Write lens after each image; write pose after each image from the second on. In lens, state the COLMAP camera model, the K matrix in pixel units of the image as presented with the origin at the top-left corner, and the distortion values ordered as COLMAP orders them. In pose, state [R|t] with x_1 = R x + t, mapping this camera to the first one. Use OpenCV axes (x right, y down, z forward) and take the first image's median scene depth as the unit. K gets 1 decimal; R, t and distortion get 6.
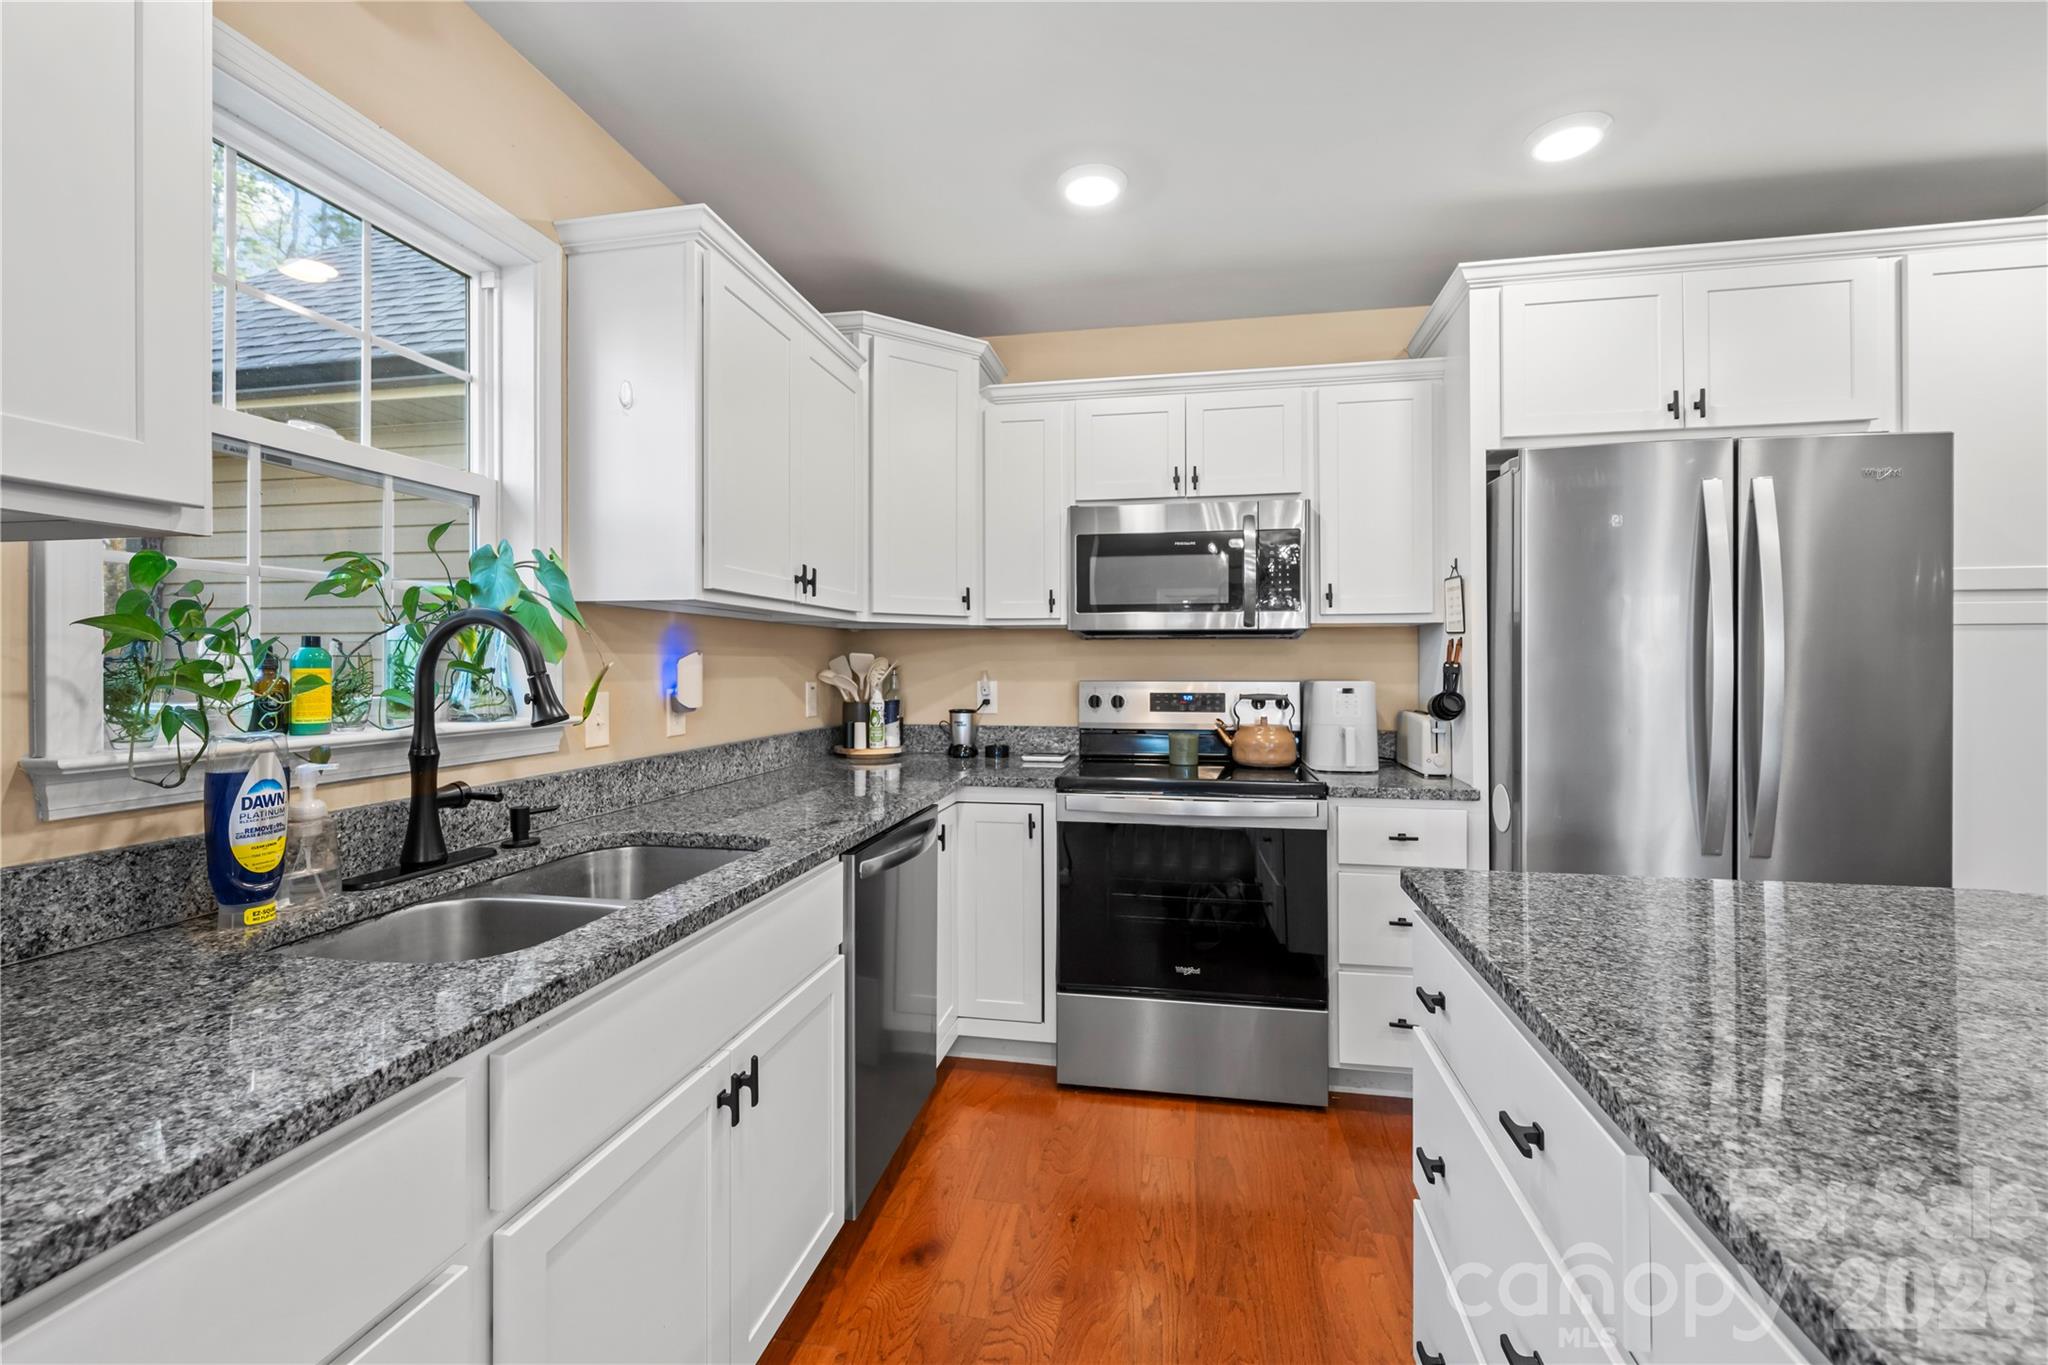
lens RADIAL K [[873.8, 0, 1025.8], [0, 873.8, 665.4], [0, 0, 1]] dist [-0.001396, -0.000262]
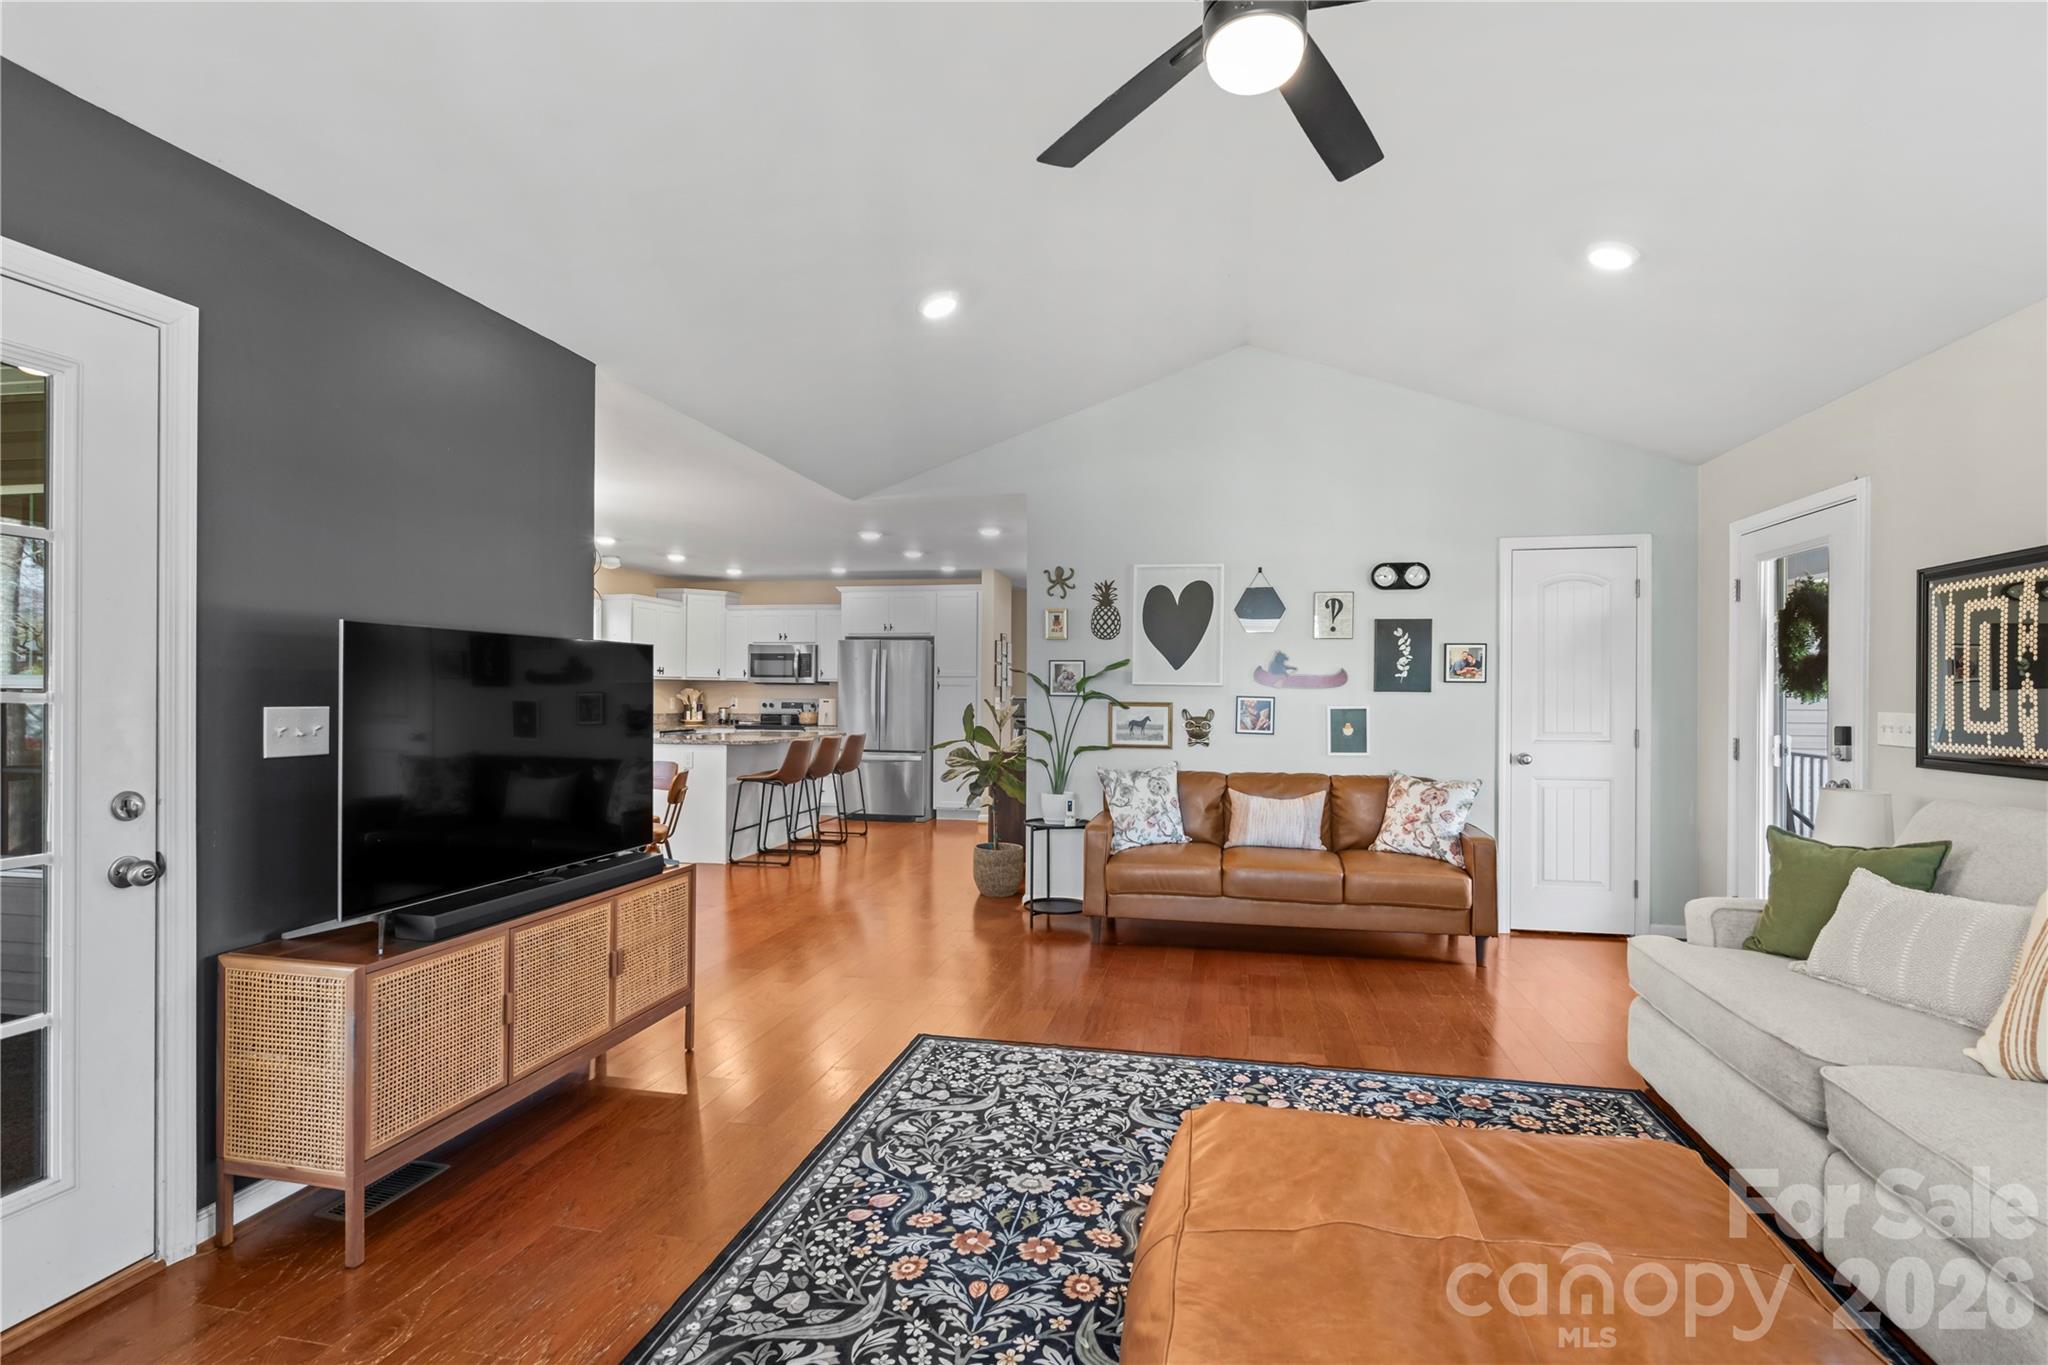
lens RADIAL K [[970.7, 0, 1037.4], [0, 970.7, 693.6], [0, 0, 1]] dist [-0.000291, -0.000156]
pose [[0.999952, 0.006733, -0.007103, 1.394019], [-0.006720, 0.999976, 0.001884, -0.015181], [0.007115, -0.001836, 0.999973, -3.159228]]
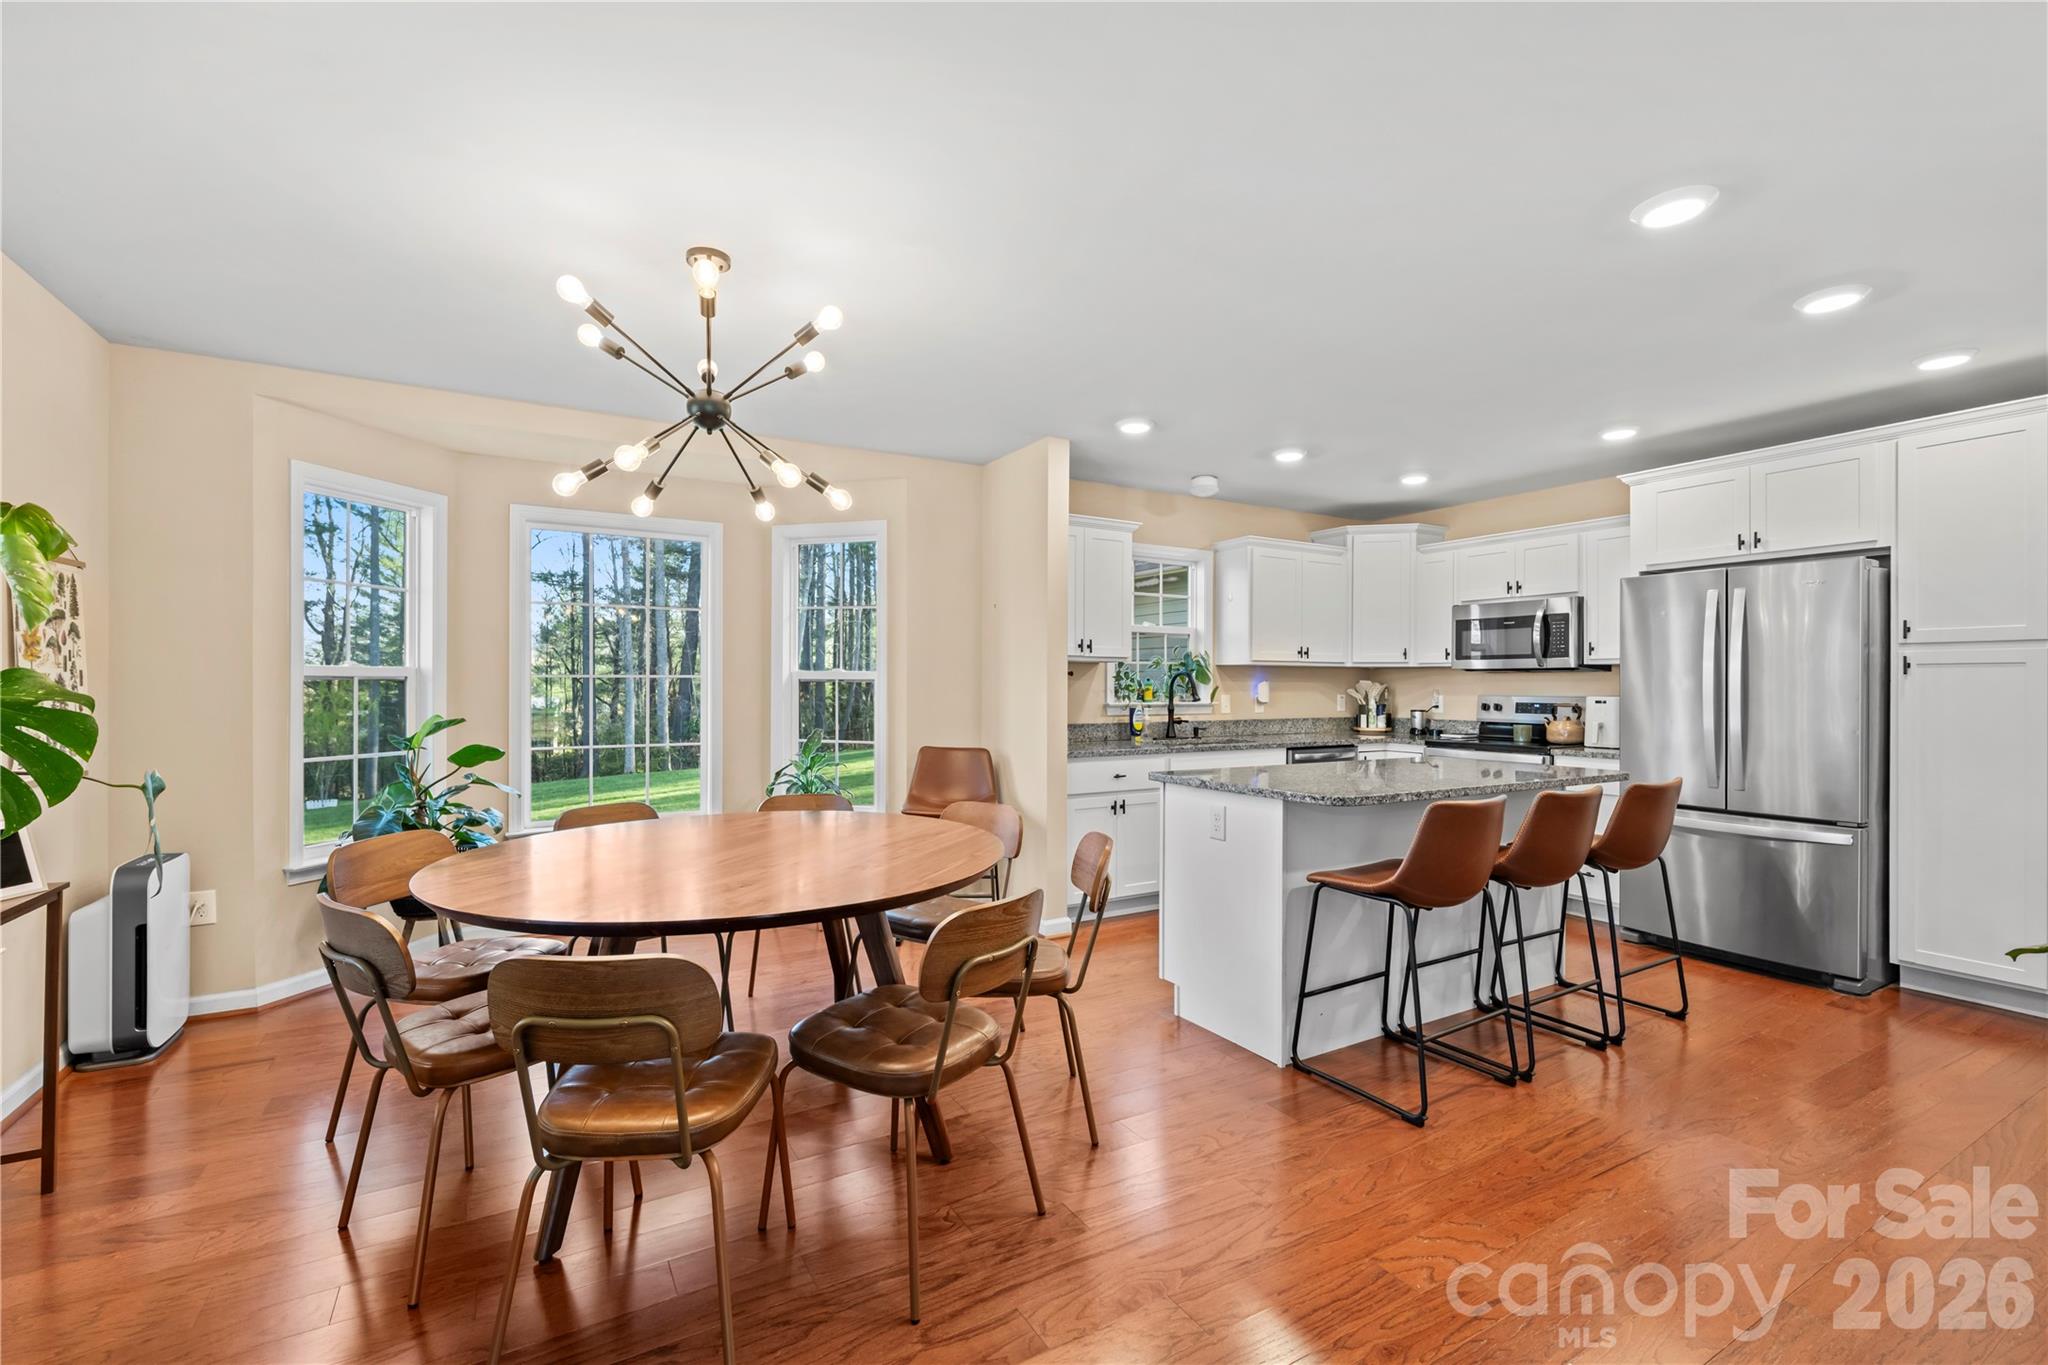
lens RADIAL K [[874.2, 0, 1024.0], [0, 874.2, 682.5], [0, 0, 1]] dist [-0.002110, -0.000137]
pose [[0.652539, -0.000079, -0.757755, 1.094351], [-0.004105, 0.999985, -0.003639, 0.001111], [0.757744, 0.005485, 0.652528, -1.214033]]
